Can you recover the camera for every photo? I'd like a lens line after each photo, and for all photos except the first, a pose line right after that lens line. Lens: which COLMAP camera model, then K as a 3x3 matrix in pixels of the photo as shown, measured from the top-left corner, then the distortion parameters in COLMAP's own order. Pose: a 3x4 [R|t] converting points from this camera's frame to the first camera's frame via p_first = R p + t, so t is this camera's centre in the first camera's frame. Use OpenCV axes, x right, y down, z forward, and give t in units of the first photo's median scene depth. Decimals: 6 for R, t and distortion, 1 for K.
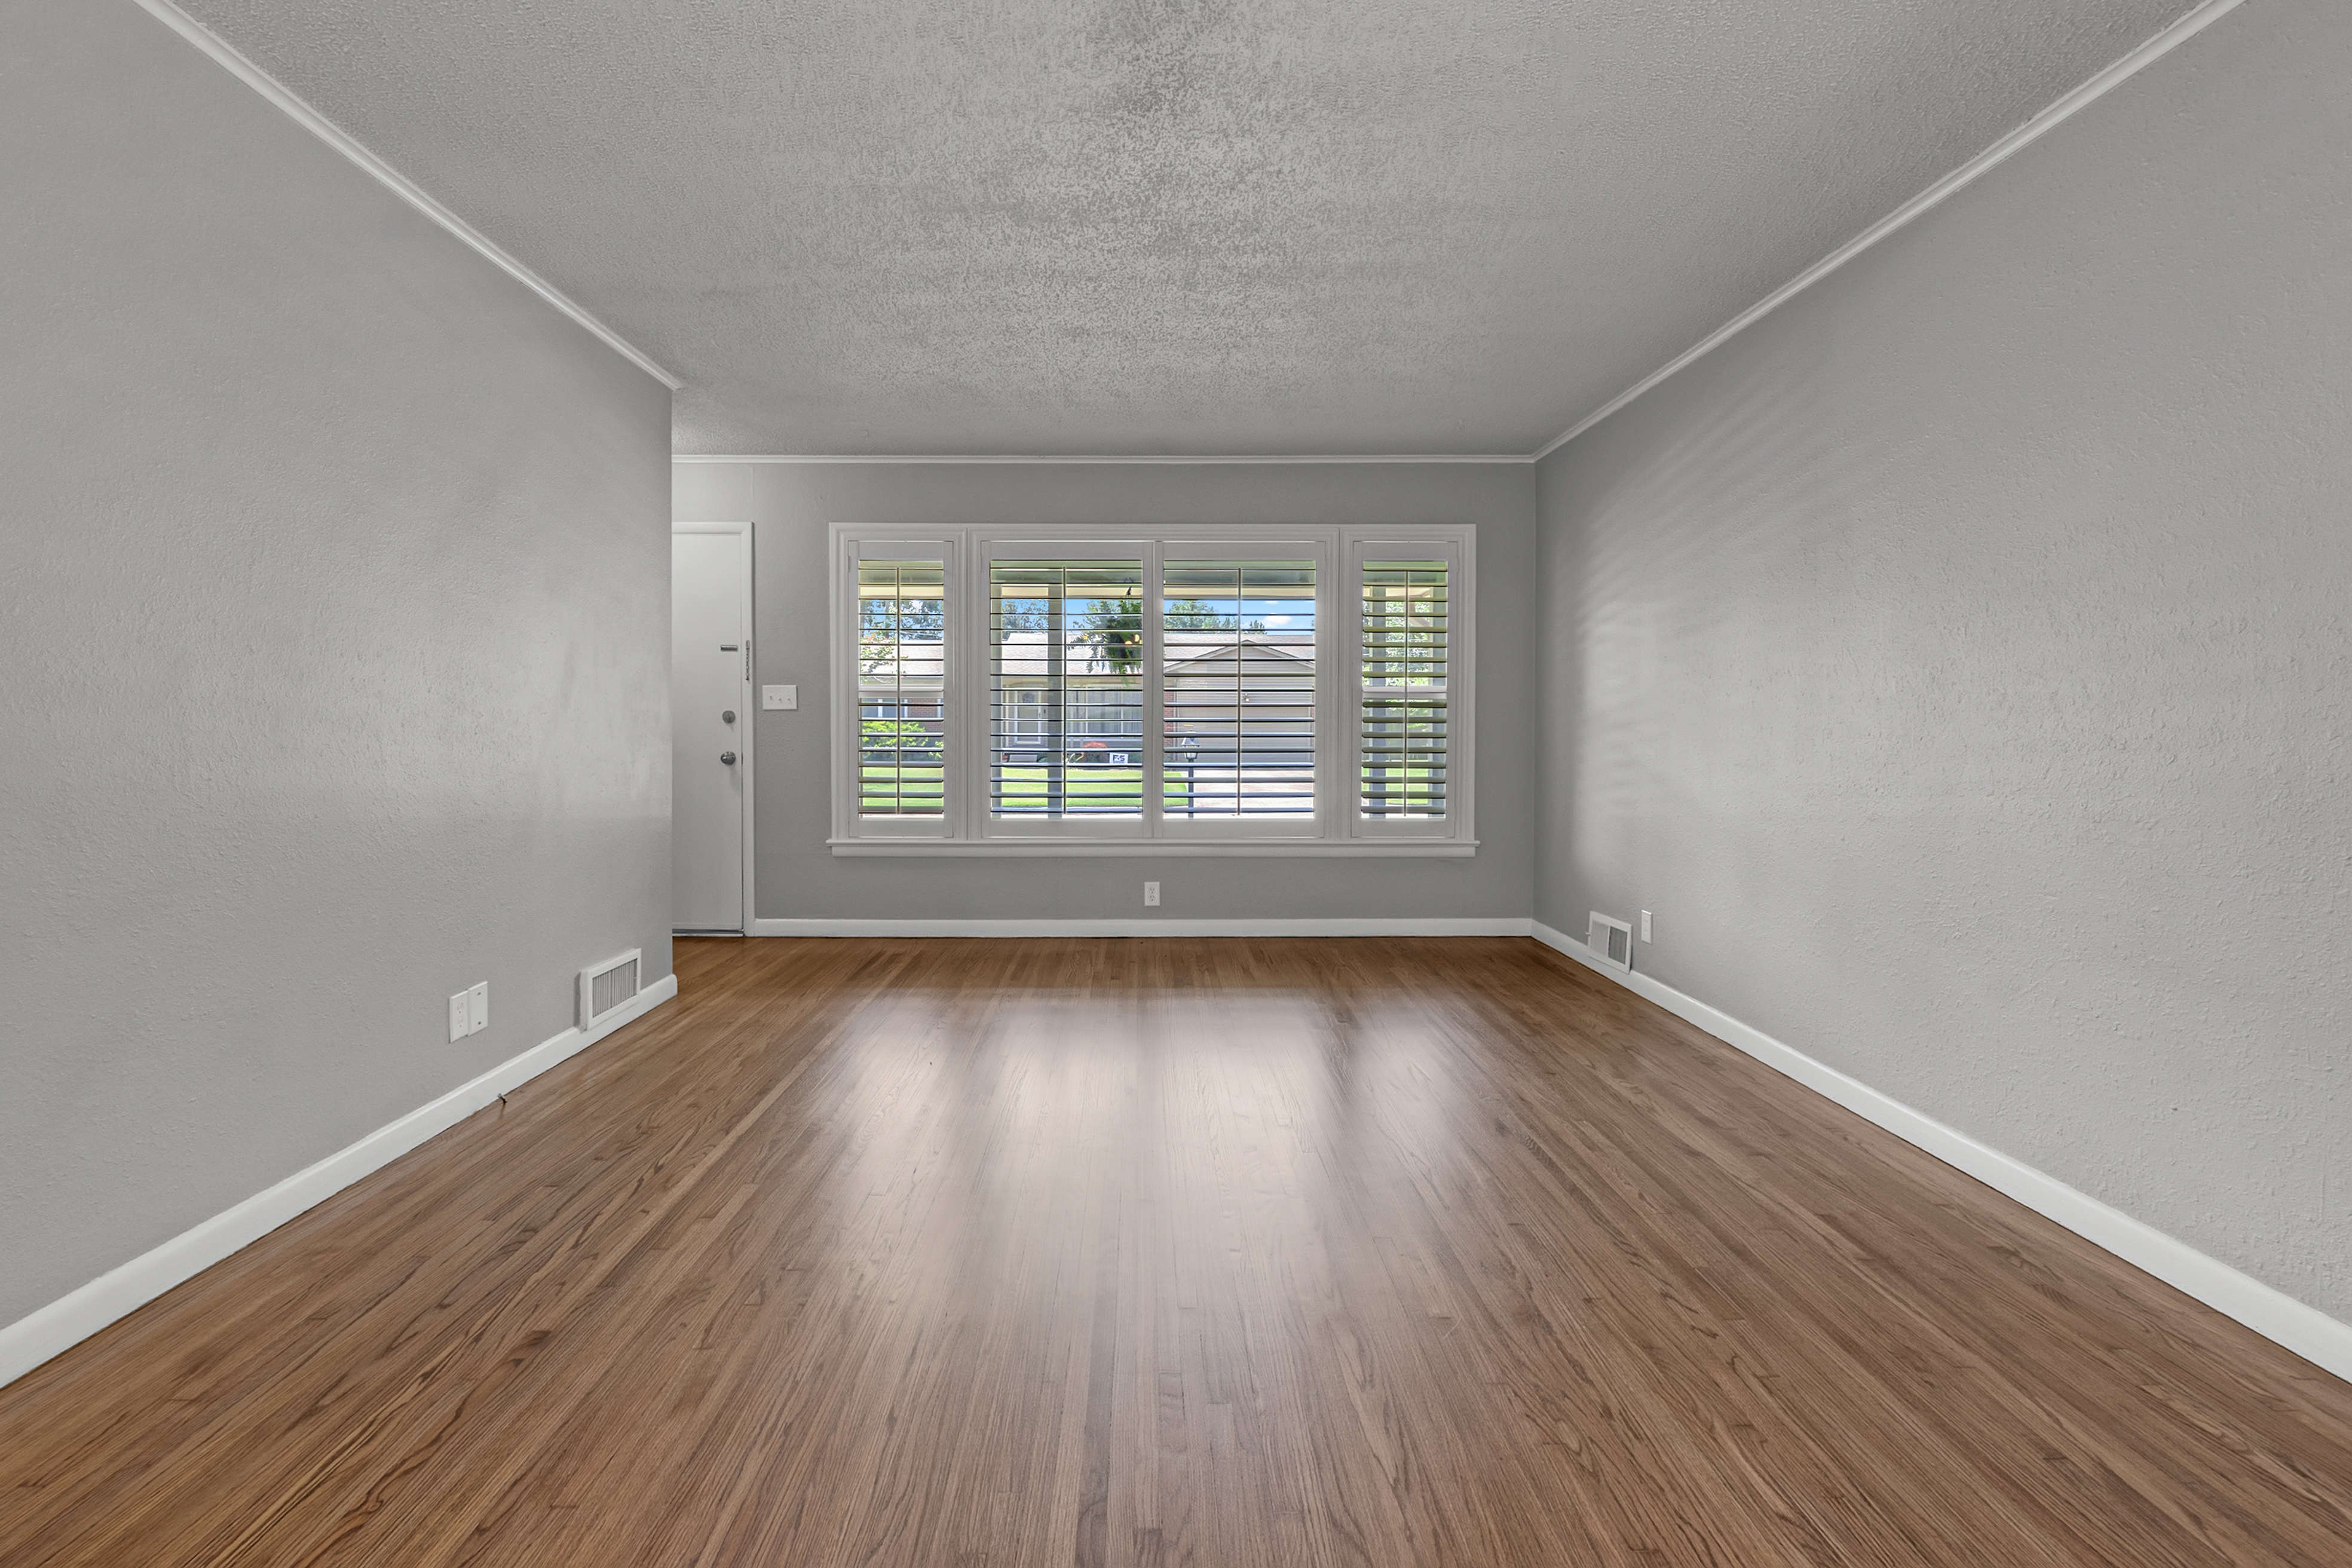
lens RADIAL K [[1138.9, 0, 1146.5], [0, 1138.9, 789.2], [0, 0, 1]] dist [-0.012829, -0.000622]
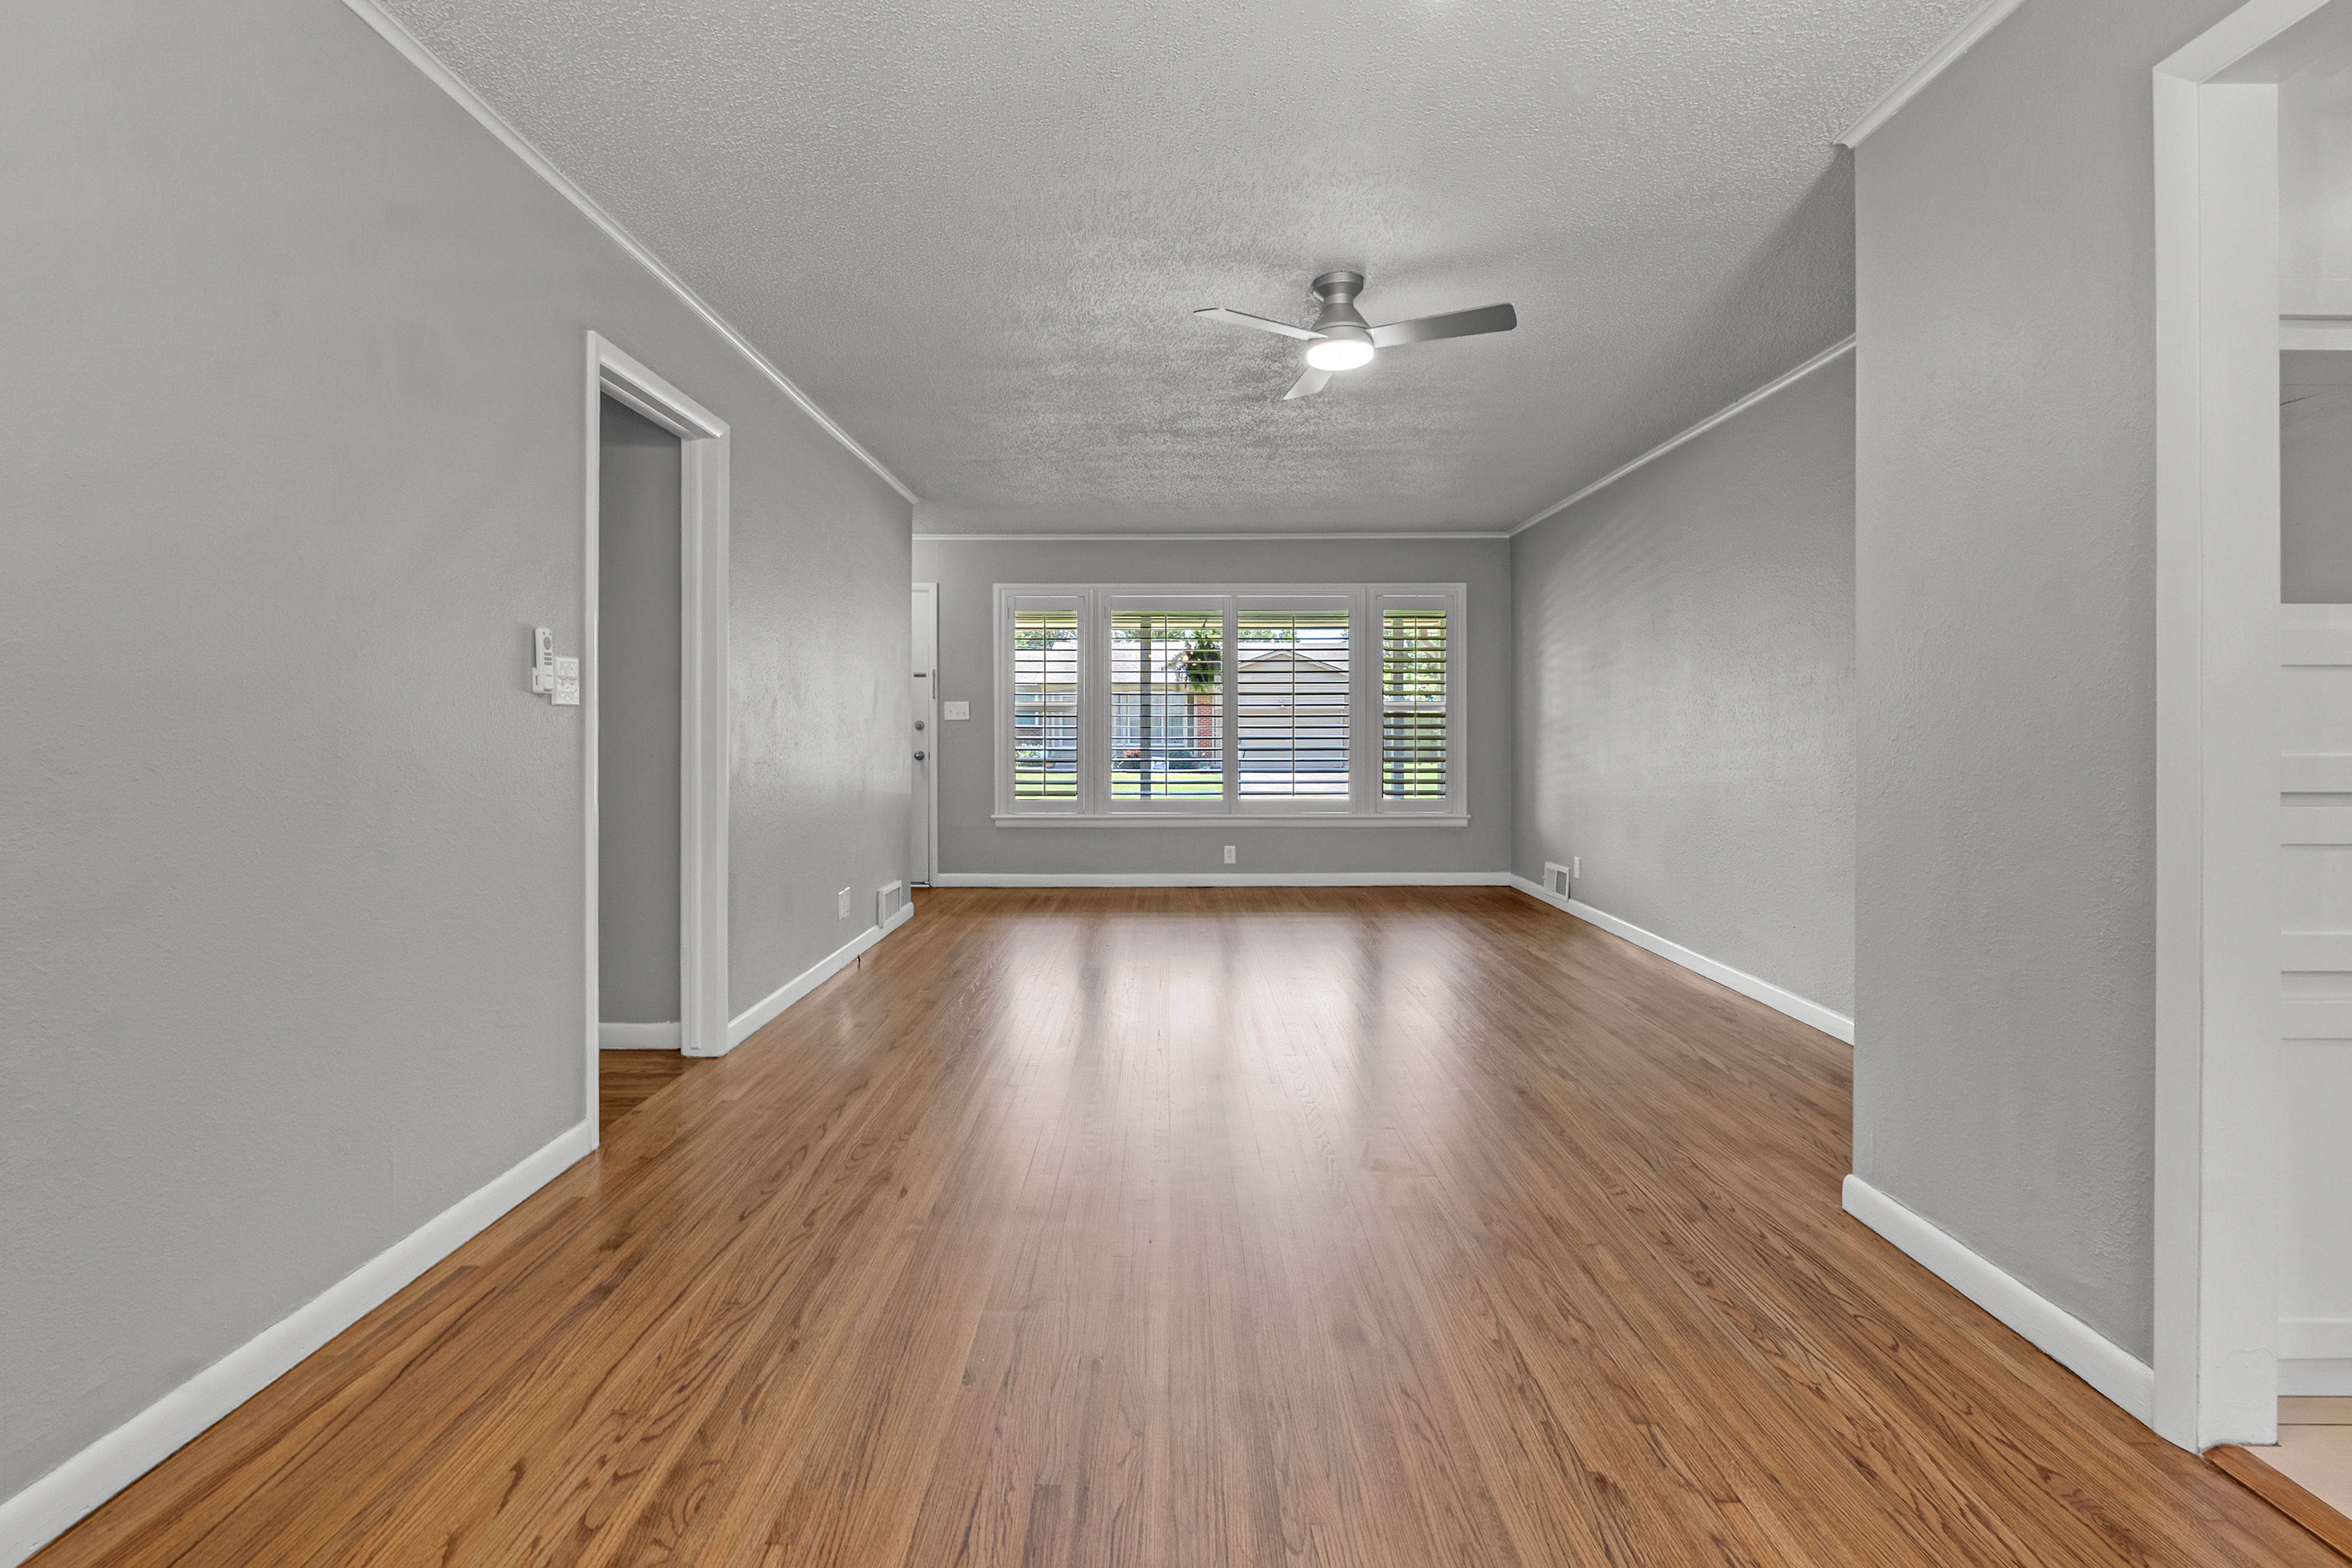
lens RADIAL K [[1202.2, 0, 1176.0], [0, 1202.2, 784.0], [0, 0, 1]] dist [-0.000652, 0.000340]
pose [[0.999984, -0.002957, 0.004778, -0.073662], [0.003009, 0.999937, -0.010842, 0.025510], [-0.004745, 0.010857, 0.999930, -0.484571]]
